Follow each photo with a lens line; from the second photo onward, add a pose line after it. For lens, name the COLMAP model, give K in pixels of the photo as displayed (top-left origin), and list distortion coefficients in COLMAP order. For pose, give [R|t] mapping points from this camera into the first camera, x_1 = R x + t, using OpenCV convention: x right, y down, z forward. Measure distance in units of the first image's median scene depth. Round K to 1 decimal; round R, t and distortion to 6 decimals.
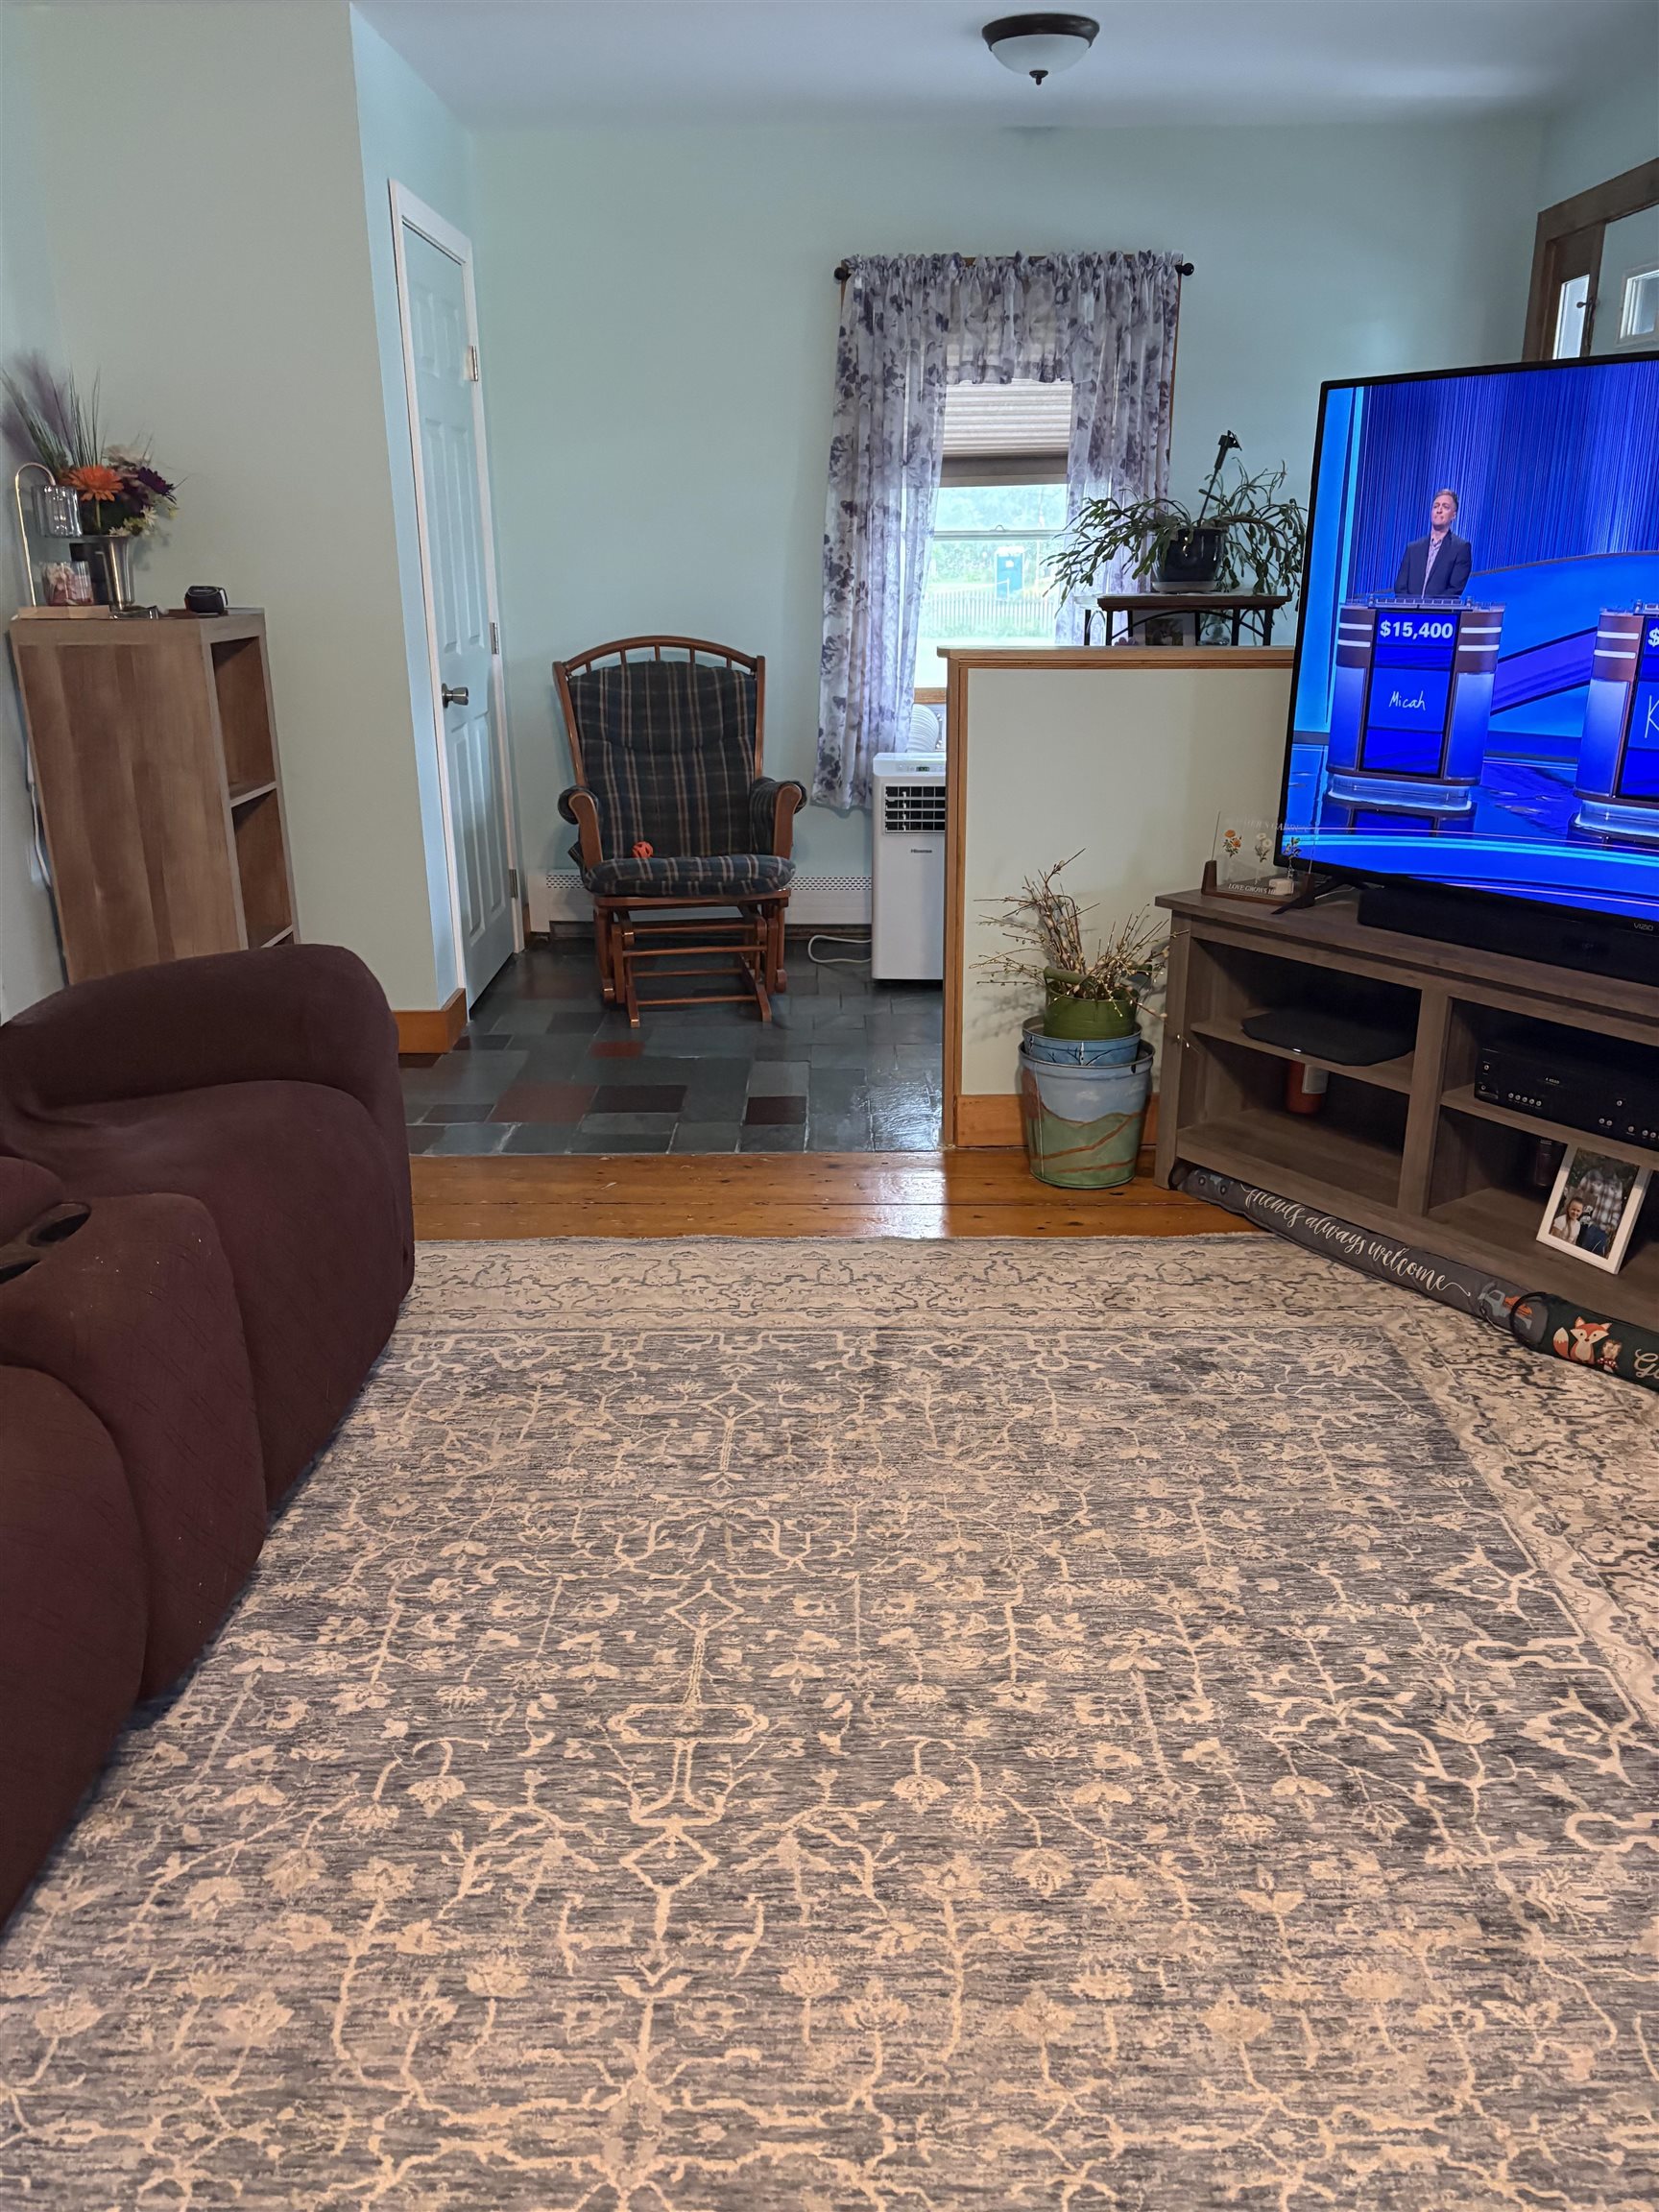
lens RADIAL K [[1663.9, 0, 825.8], [0, 1663.9, 1105.9], [0, 0, 1]] dist [0.057758, -0.035398]
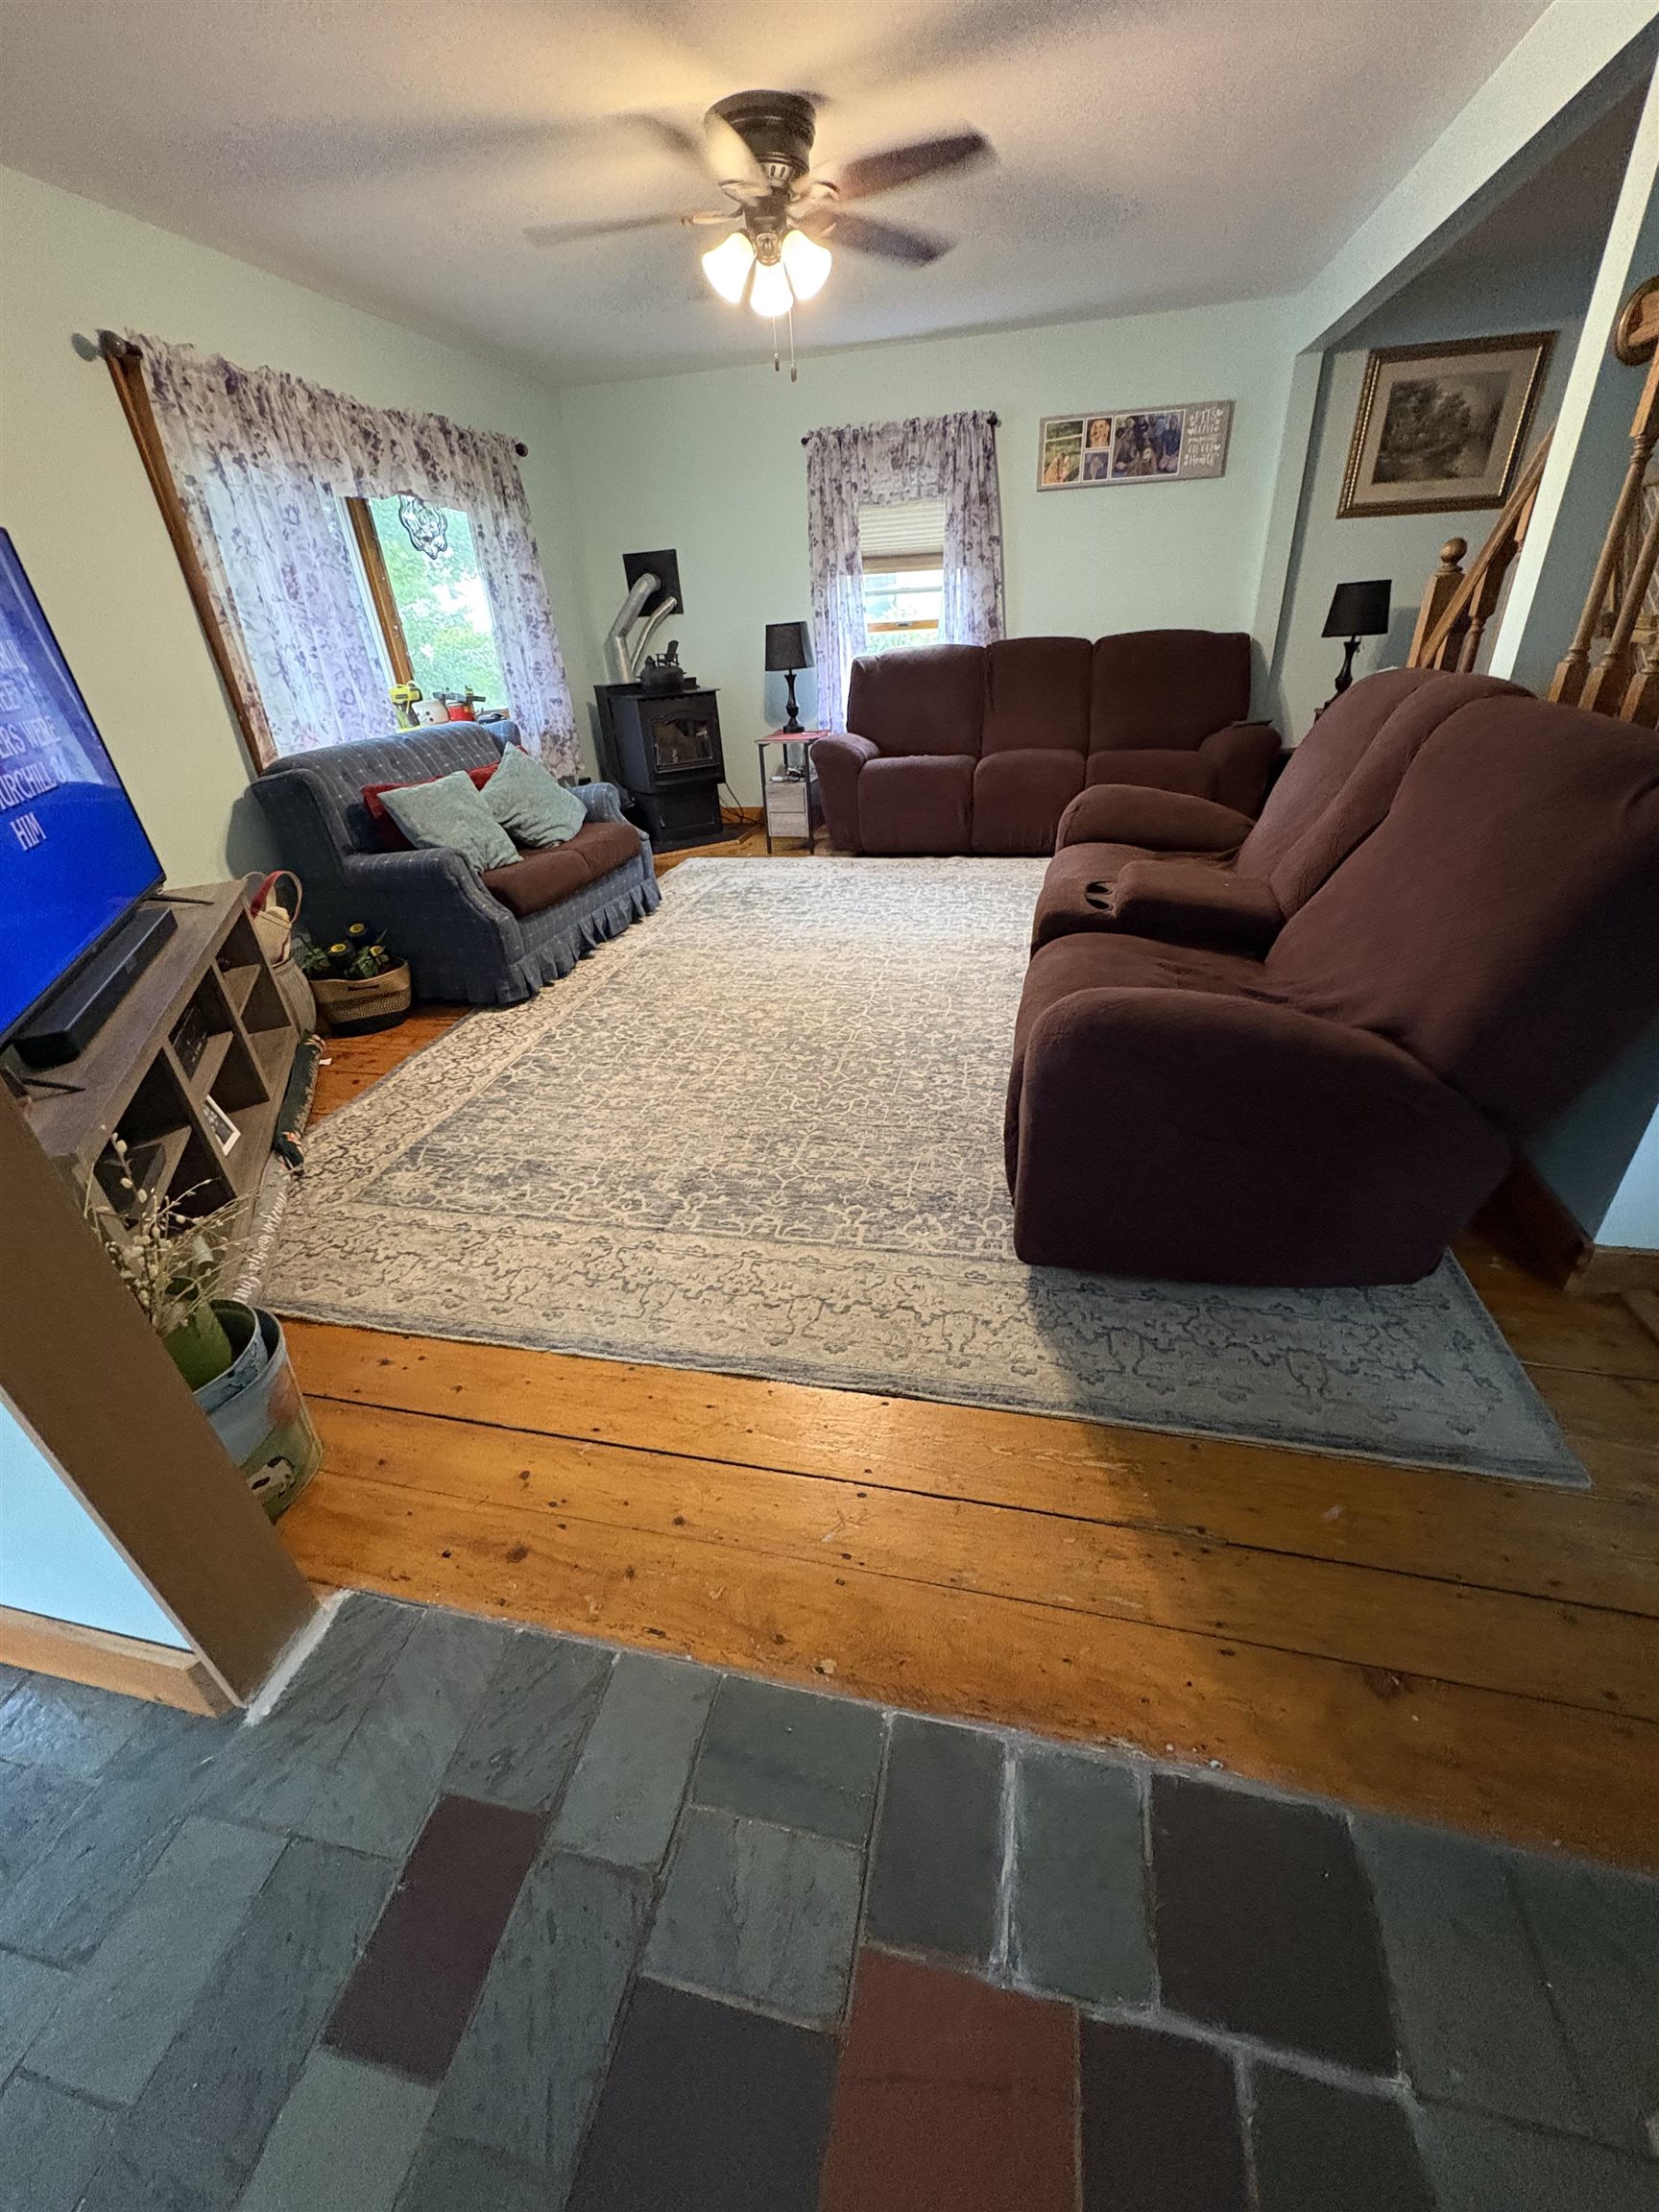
lens RADIAL K [[869.8, 0, 824.5], [0, 869.8, 1106.7], [0, 0, 1]] dist [-0.002744, 0.000017]
pose [[-0.974310, -0.048281, 0.219977, -0.304009], [0.134948, 0.656830, 0.741865, -0.540456], [-0.180305, 0.752492, -0.633440, 1.655929]]
